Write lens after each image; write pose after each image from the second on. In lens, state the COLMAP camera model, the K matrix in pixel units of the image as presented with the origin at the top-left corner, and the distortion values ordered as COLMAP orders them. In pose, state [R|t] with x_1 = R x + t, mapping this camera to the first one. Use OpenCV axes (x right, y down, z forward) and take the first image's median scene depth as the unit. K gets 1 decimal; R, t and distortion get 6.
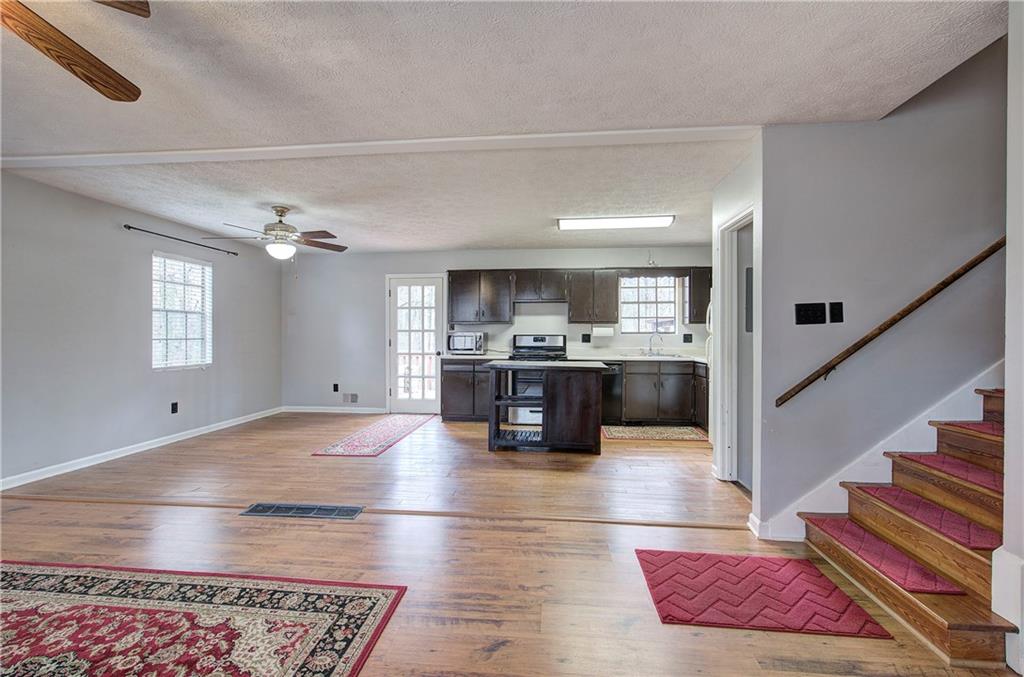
lens RADIAL K [[433.2, 0, 513.5], [0, 433.2, 336.5], [0, 0, 1]] dist [-0.005798, 0.001776]
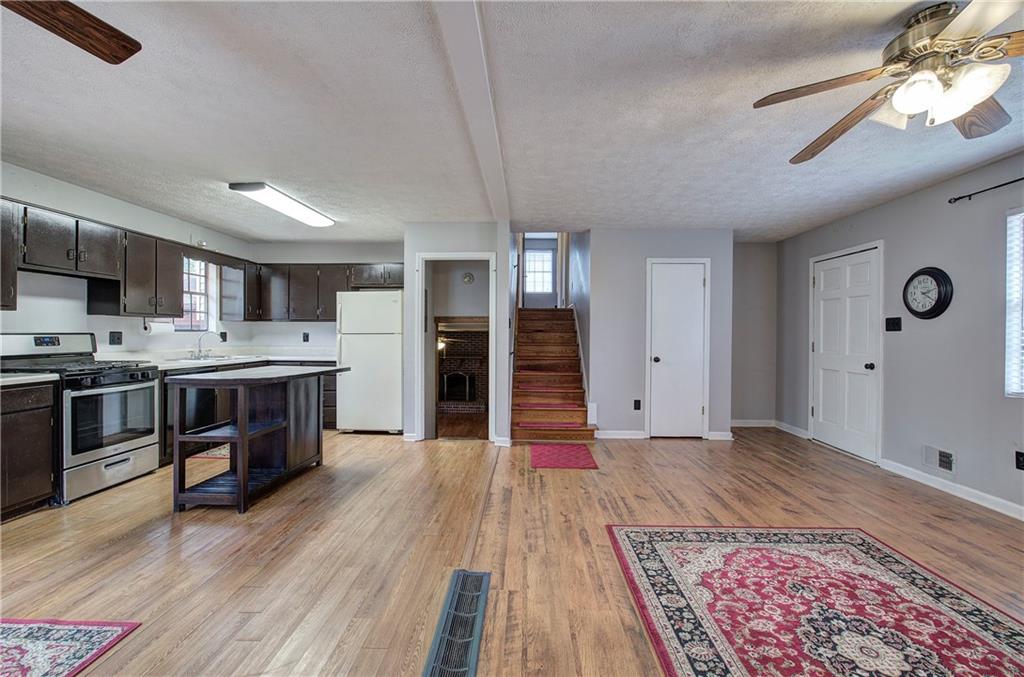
lens RADIAL K [[433.2, 0, 513.2], [0, 433.2, 336.9], [0, 0, 1]] dist [-0.005798, 0.001776]
pose [[-0.062986, -0.009908, 0.997965, -1.095403], [-0.000545, 0.999951, 0.009893, -0.009508], [-0.998014, 0.000080, -0.062989, 0.963225]]
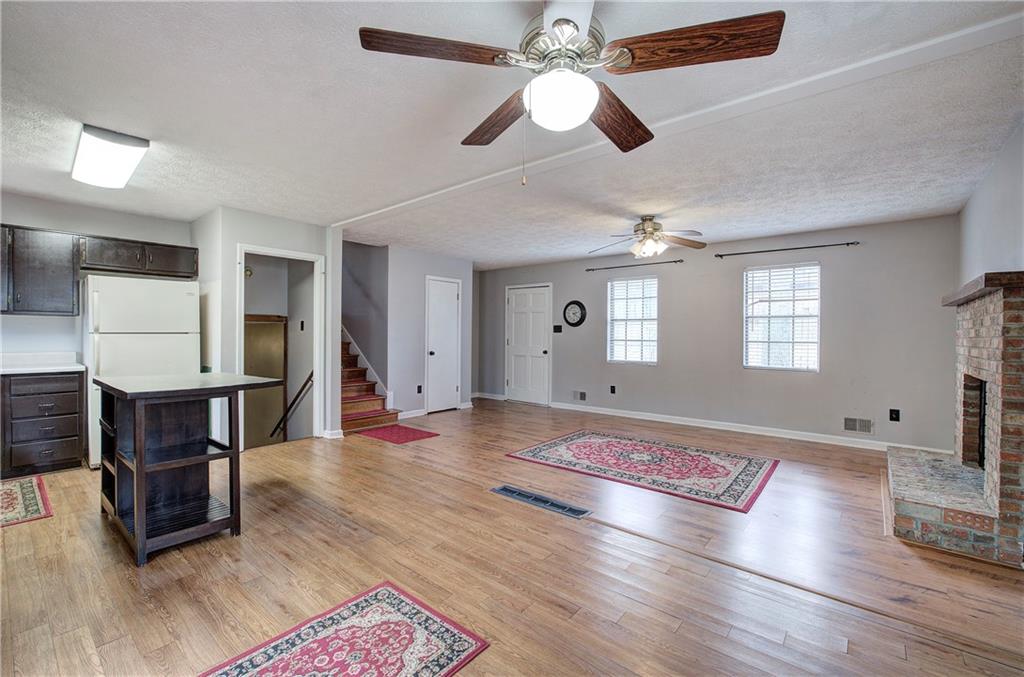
lens RADIAL K [[433.2, 0, 512.9], [0, 433.2, 338.9], [0, 0, 1]] dist [-0.005798, 0.001776]
pose [[-0.826944, -0.014052, 0.562108, -1.032336], [-0.006489, 0.999860, 0.015450, -0.015411], [-0.562247, 0.009128, -0.826919, 1.920847]]
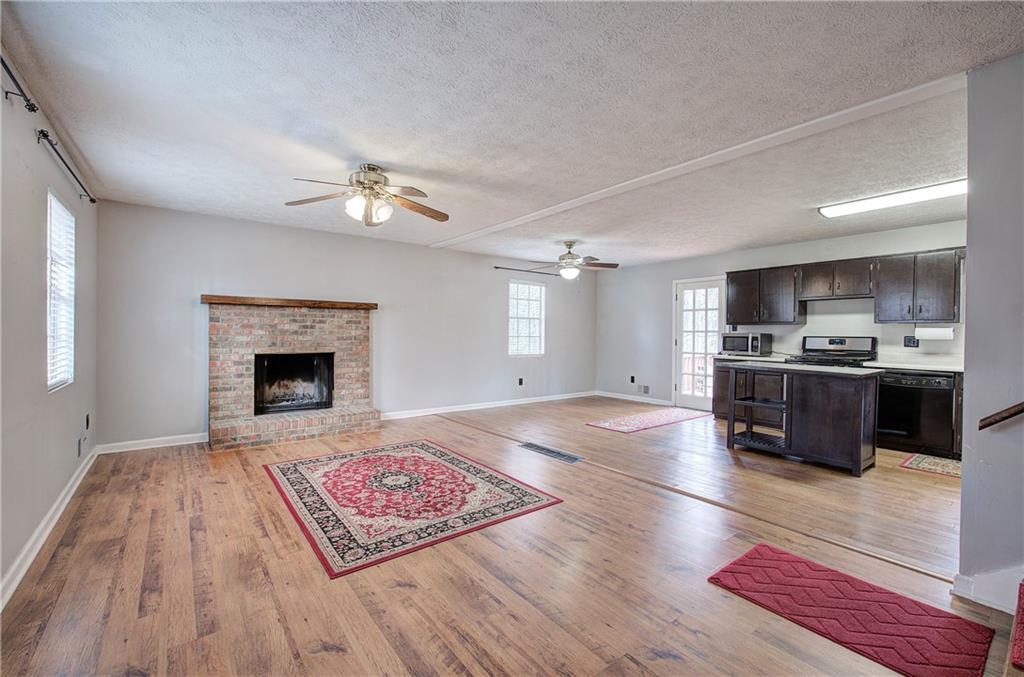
lens RADIAL K [[433.2, 0, 515.4], [0, 433.2, 335.3], [0, 0, 1]] dist [-0.005798, 0.001776]
pose [[0.689629, 0.008513, -0.724113, 0.511334], [-0.012422, 0.999923, -0.000074, 0.003250], [0.724057, 0.009046, 0.689681, -0.117875]]
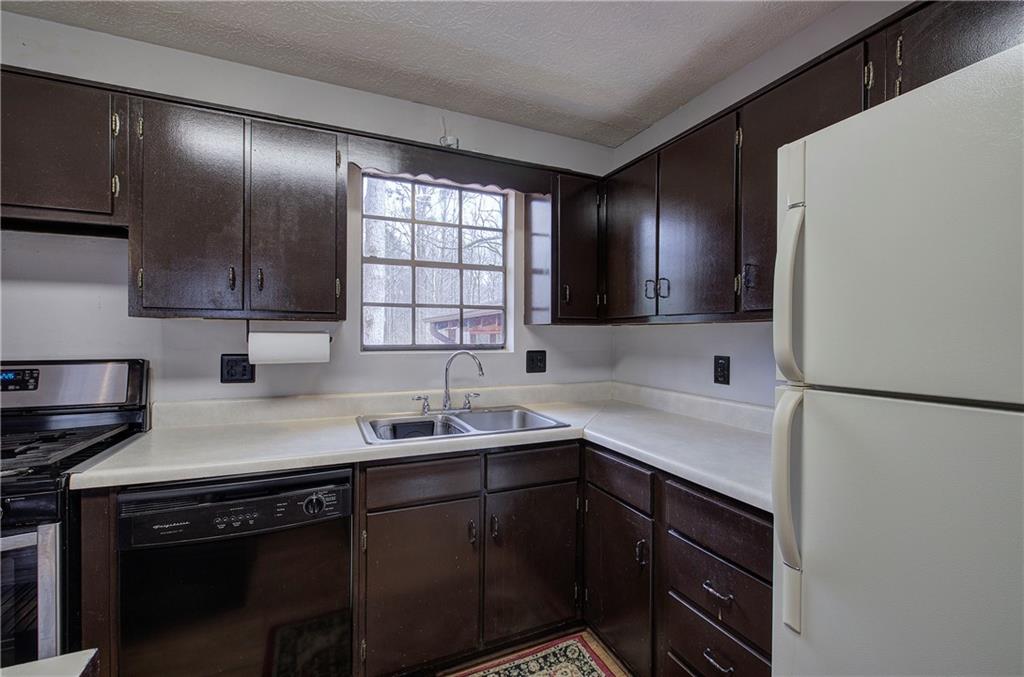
lens RADIAL K [[433.2, 0, 514.6], [0, 433.2, 339.0], [0, 0, 1]] dist [-0.005798, 0.001776]
pose [[0.868764, -0.002696, 0.495219, 0.398266], [0.002015, 0.999996, 0.001909, -0.034971], [-0.495223, -0.000660, 0.868766, 1.394237]]
